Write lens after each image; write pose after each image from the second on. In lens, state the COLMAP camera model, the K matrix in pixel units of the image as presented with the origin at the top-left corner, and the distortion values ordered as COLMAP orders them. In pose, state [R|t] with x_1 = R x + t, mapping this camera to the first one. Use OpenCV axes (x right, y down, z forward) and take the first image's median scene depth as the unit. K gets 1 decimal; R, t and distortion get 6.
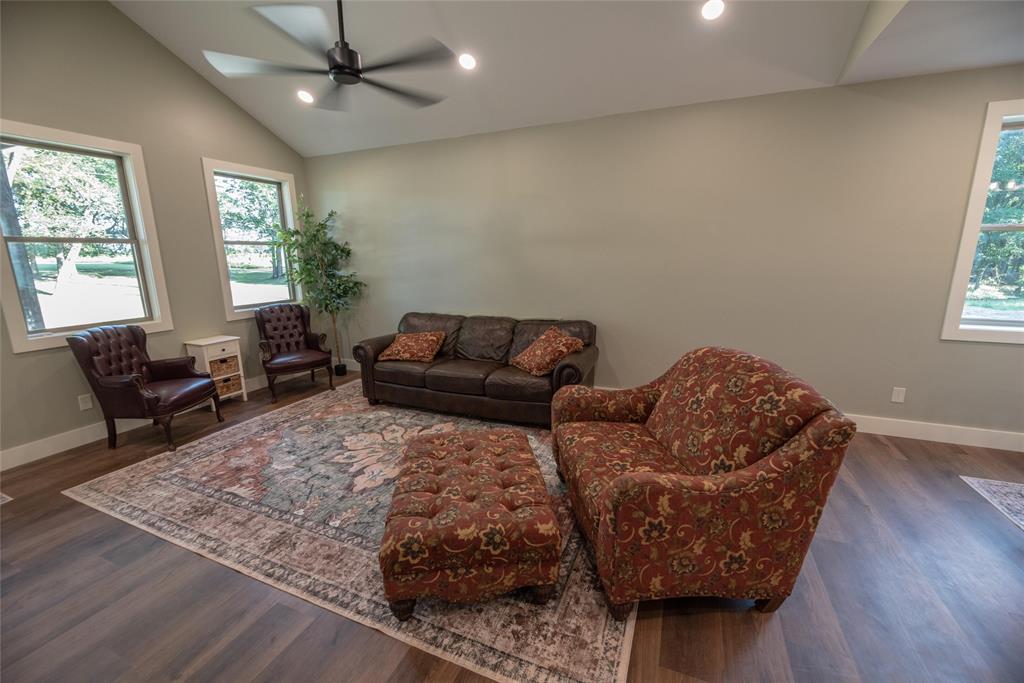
lens RADIAL K [[415.6, 0, 524.4], [0, 415.6, 326.0], [0, 0, 1]] dist [-0.006587, -0.000948]
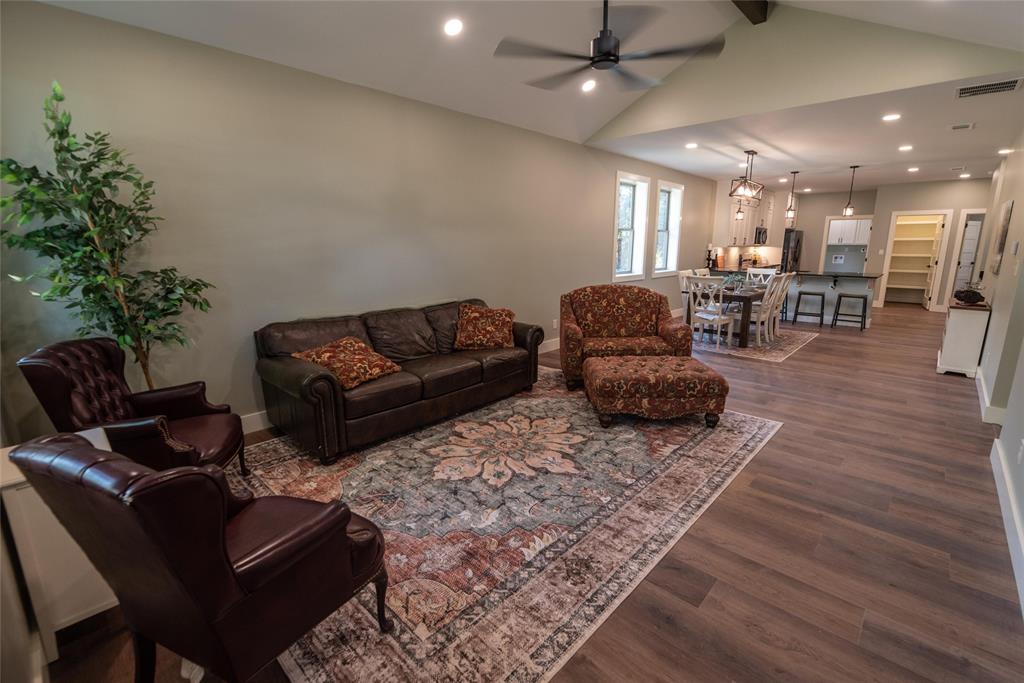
lens RADIAL K [[436.9, 0, 509.7], [0, 436.9, 336.0], [0, 0, 1]] dist [-0.014811, -0.000069]
pose [[0.376693, -0.180499, 0.908583, -1.218277], [0.161017, 0.978660, 0.127664, -0.069946], [-0.912237, 0.098207, 0.397717, 0.632044]]
